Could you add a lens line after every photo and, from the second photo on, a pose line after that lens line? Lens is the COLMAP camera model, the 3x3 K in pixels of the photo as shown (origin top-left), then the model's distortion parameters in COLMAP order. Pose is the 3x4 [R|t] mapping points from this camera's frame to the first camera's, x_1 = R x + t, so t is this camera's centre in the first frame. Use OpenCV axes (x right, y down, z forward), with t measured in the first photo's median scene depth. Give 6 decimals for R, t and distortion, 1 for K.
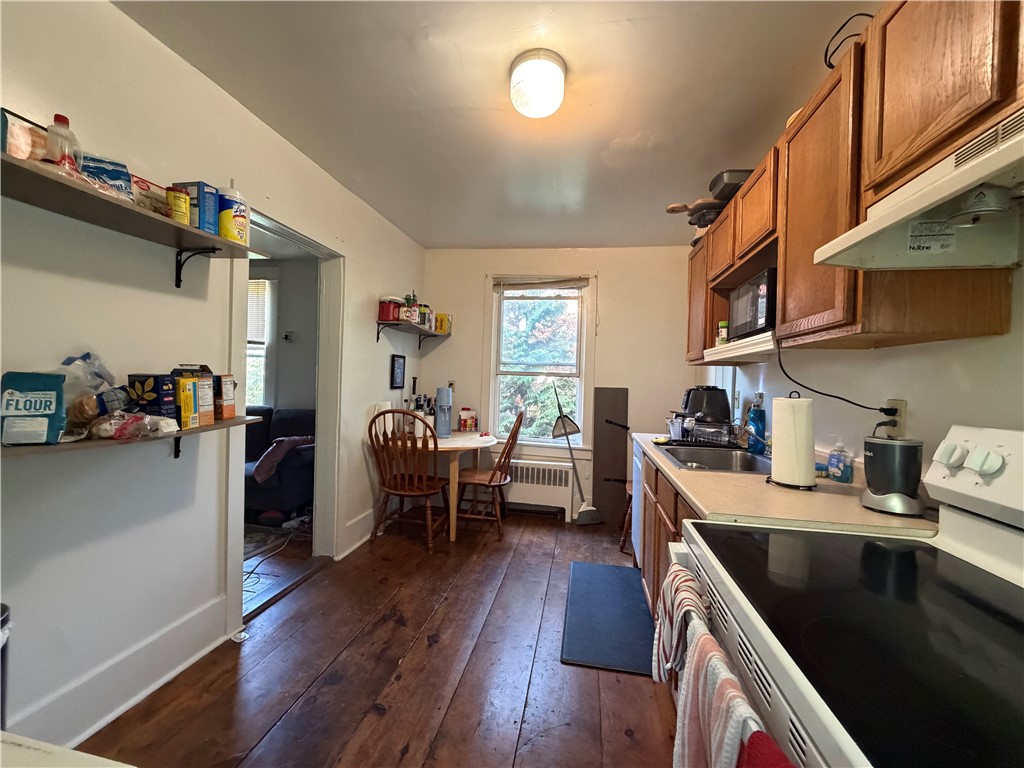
lens RADIAL K [[411.3, 0, 509.4], [0, 411.3, 382.9], [0, 0, 1]] dist [0.000321, -0.000619]
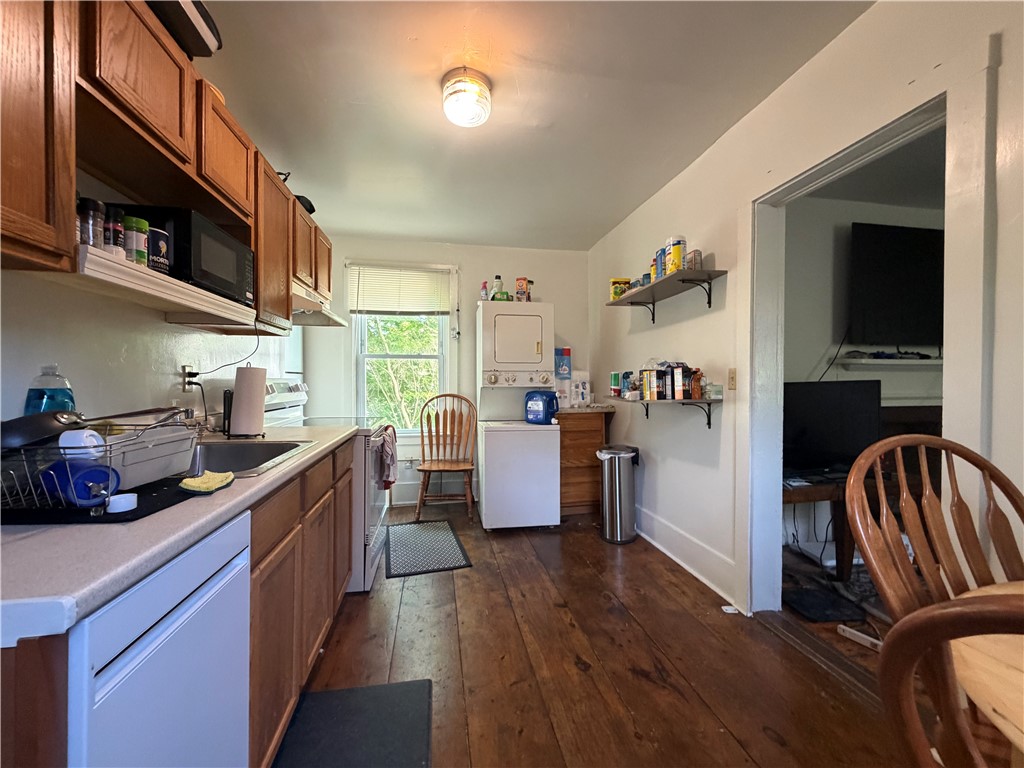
lens RADIAL K [[411.3, 0, 510.6], [0, 411.3, 385.3], [0, 0, 1]] dist [0.000321, -0.000619]
pose [[-0.935935, -0.026581, -0.351167, 0.292681], [-0.026494, 0.999636, -0.005056, 0.051792], [0.351174, 0.004572, -0.936299, 1.880504]]
